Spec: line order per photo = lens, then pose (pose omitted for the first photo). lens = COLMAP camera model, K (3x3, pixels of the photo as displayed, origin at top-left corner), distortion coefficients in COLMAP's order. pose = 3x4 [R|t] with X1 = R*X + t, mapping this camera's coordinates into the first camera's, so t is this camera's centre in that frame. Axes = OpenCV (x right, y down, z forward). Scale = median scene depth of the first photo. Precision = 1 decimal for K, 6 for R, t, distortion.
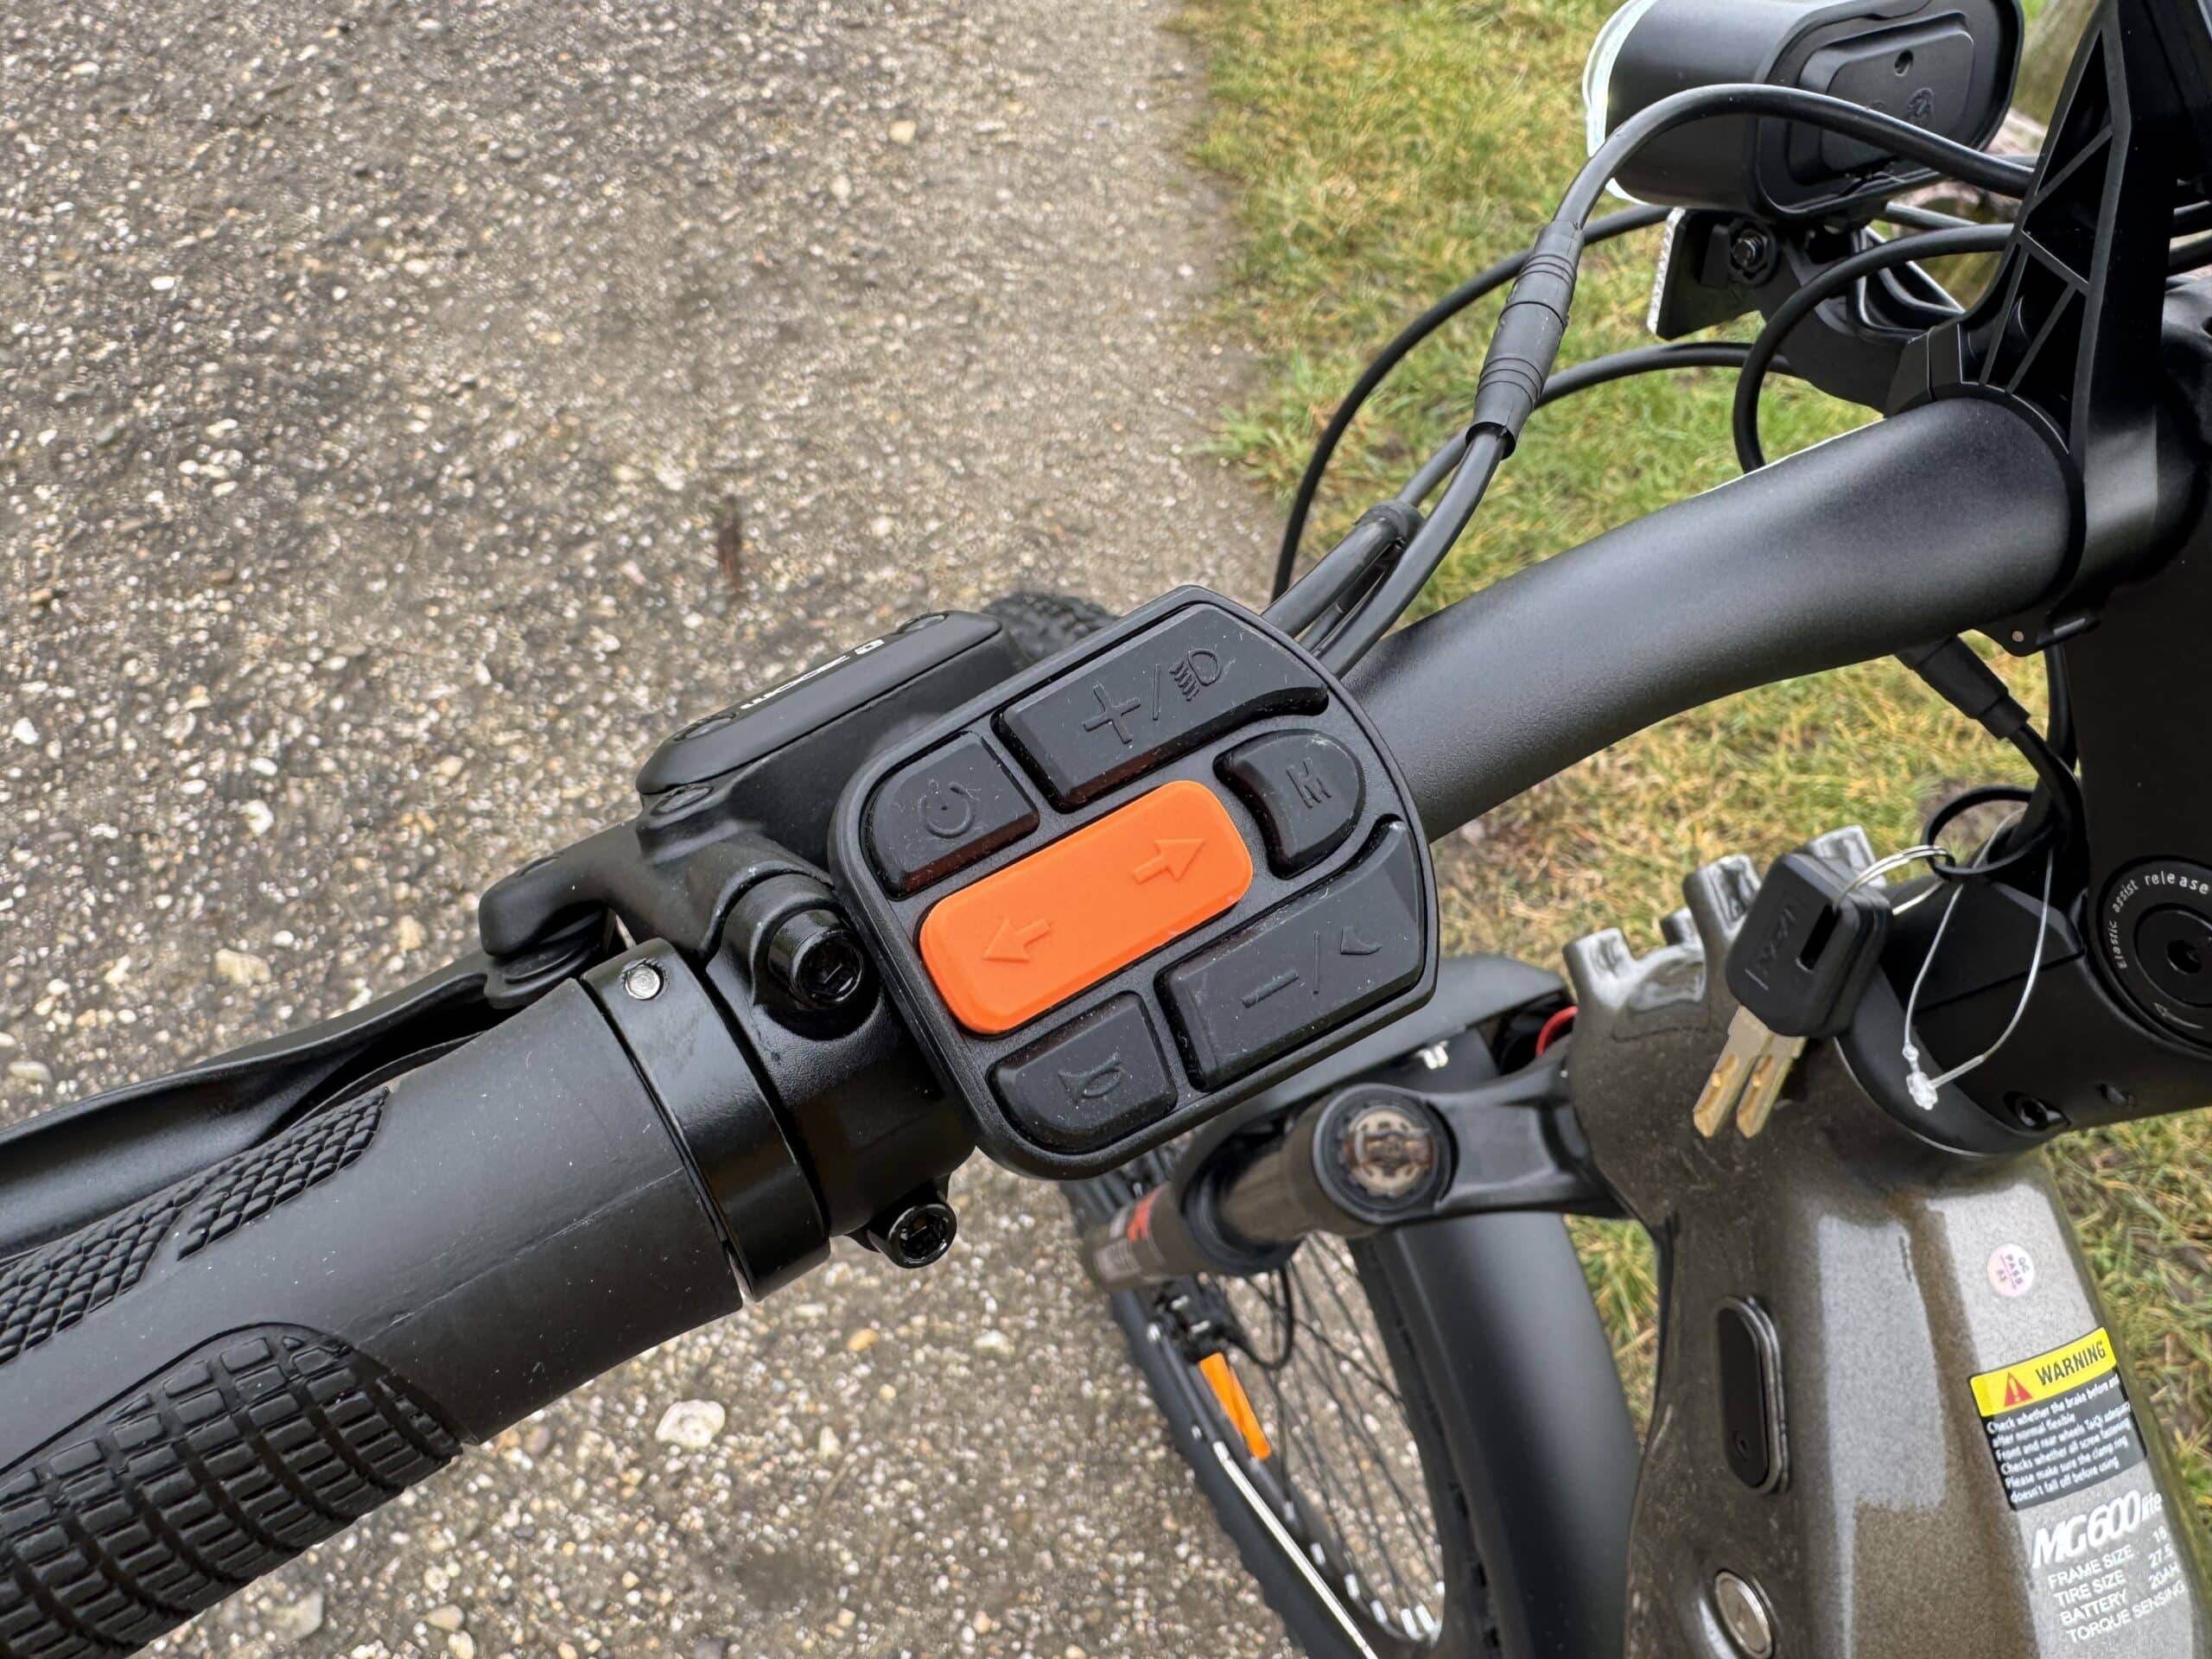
lens RADIAL K [[1539.2, 0, 1100.6], [0, 1539.2, 816.3], [0, 0, 1]] dist [-0.006881, 0.004447]
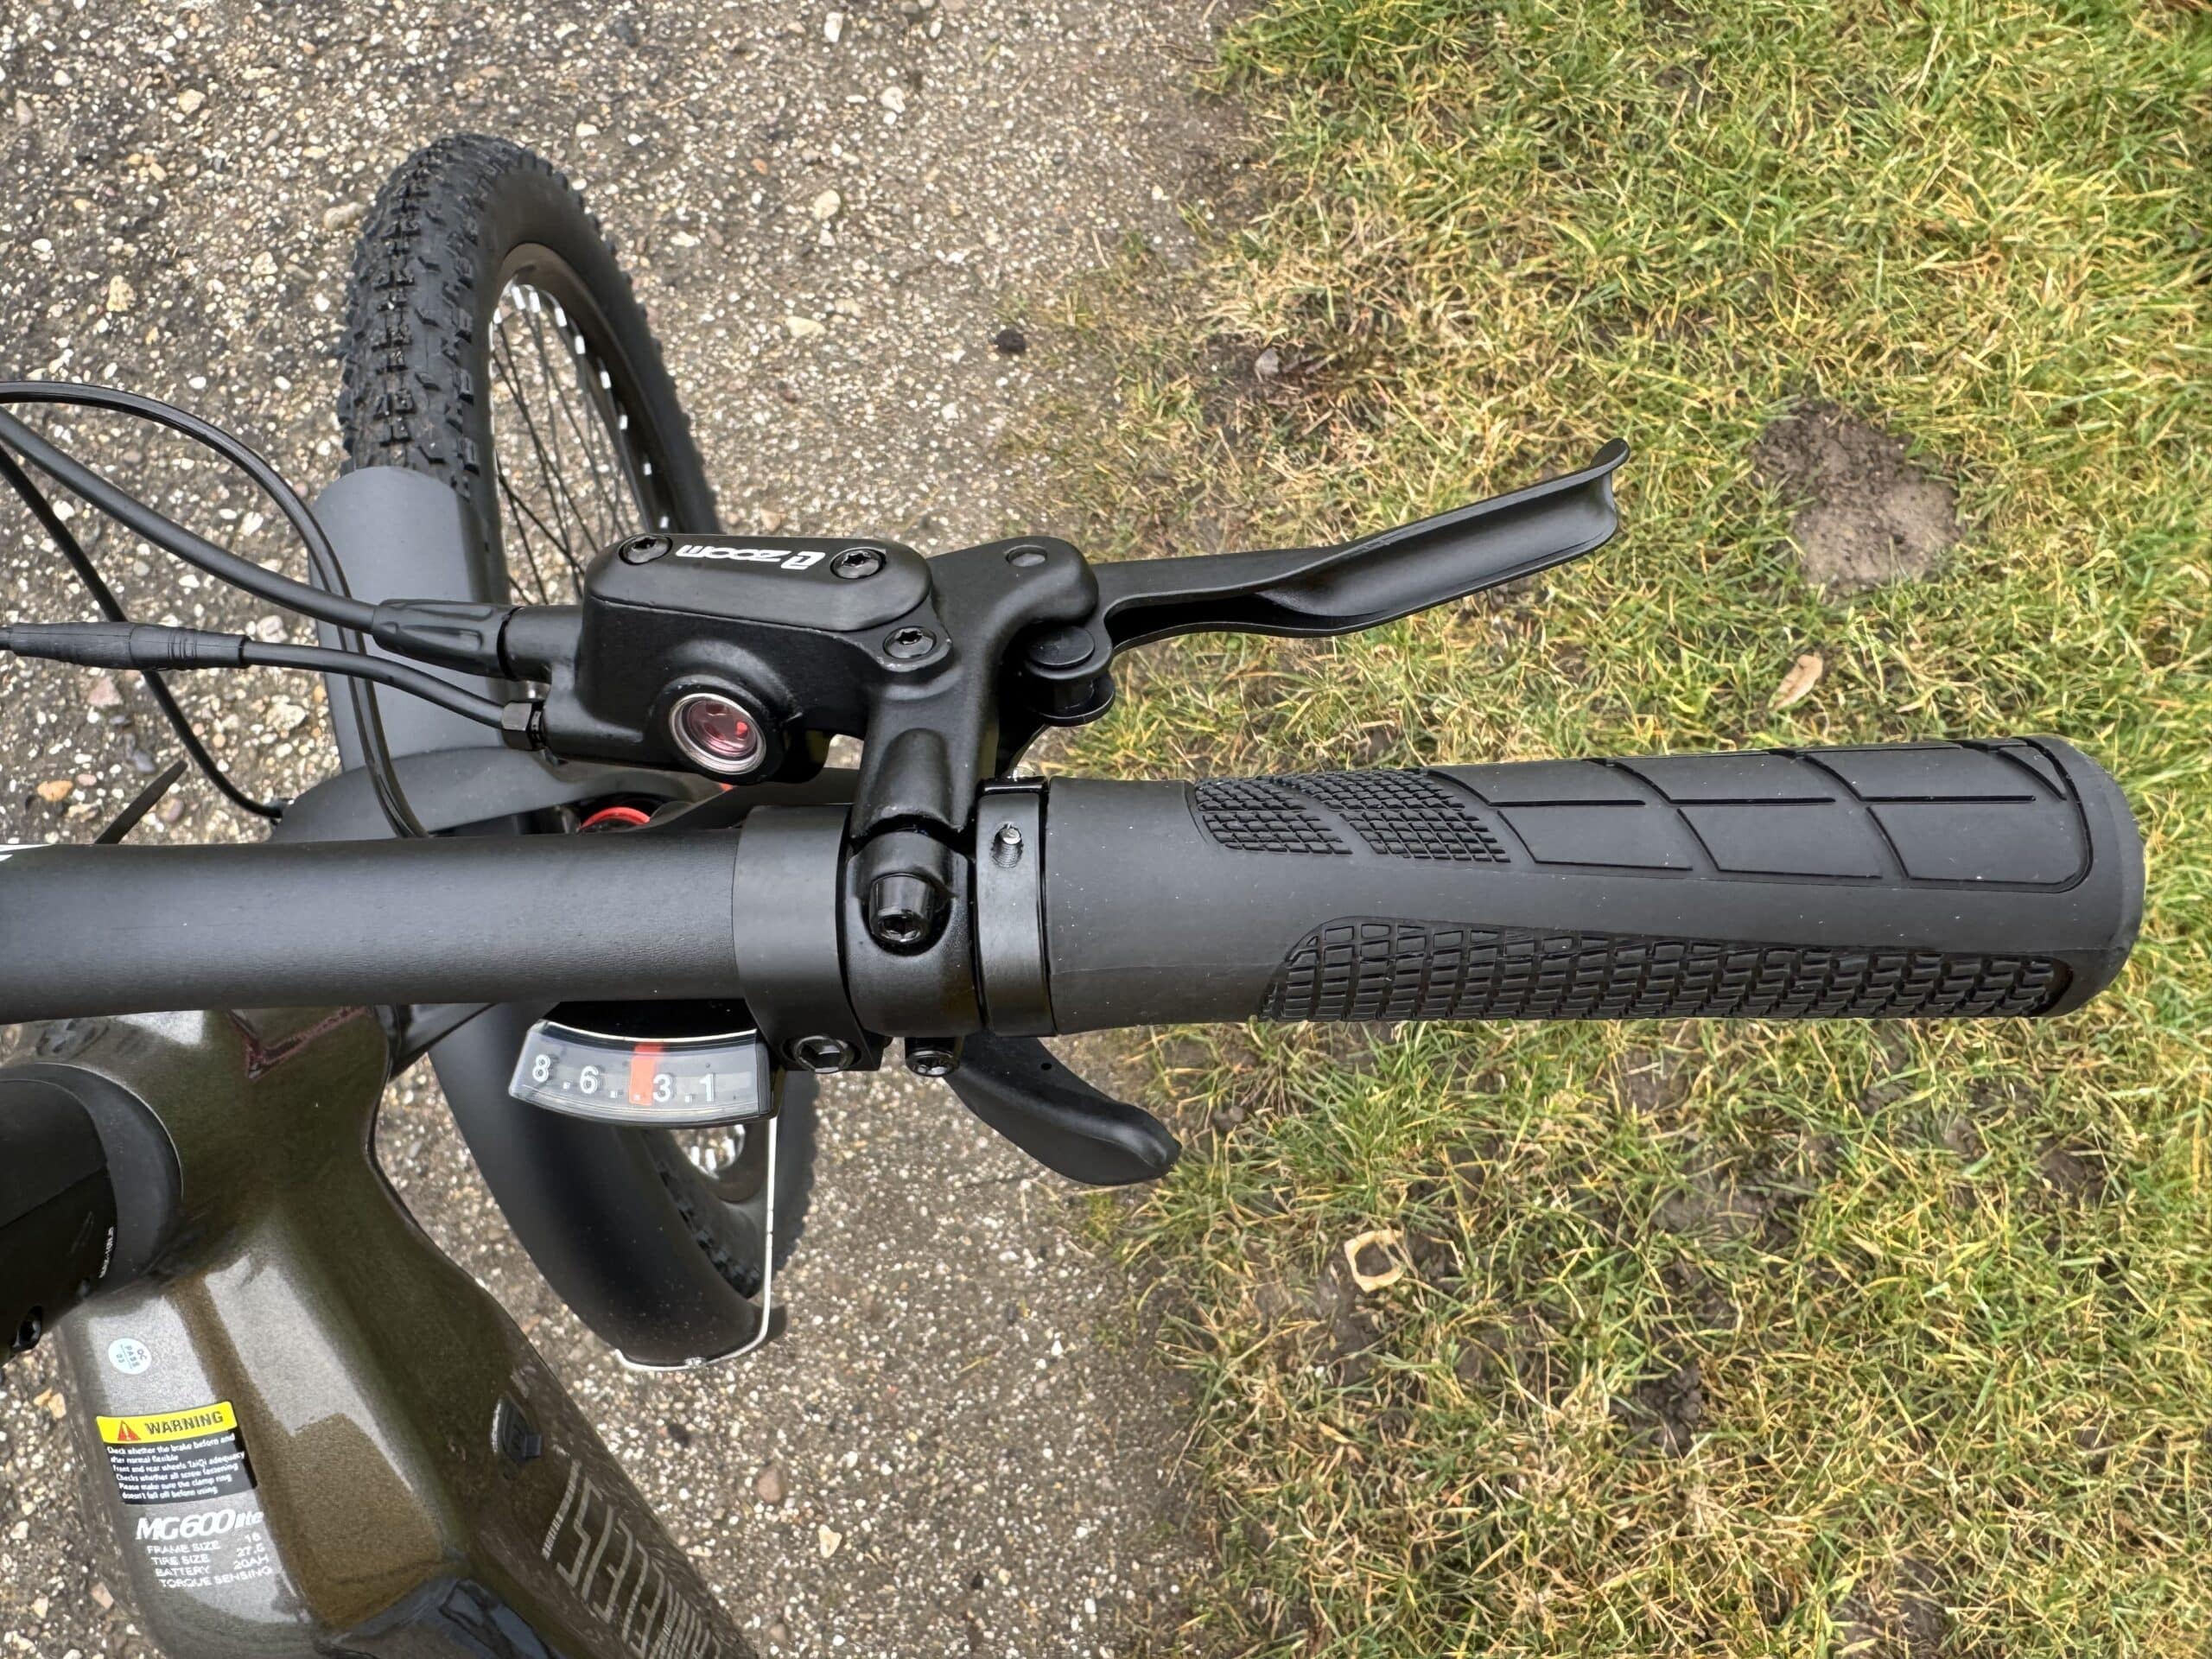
lens RADIAL K [[1539.2, 0, 1100.6], [0, 1539.2, 816.3], [0, 0, 1]] dist [-0.006881, 0.004447]
pose [[0.976493, 0.208829, -0.053410, 0.278262], [-0.164989, 0.883581, 0.438250, -0.155141], [0.138711, -0.419136, 0.897265, 0.042978]]
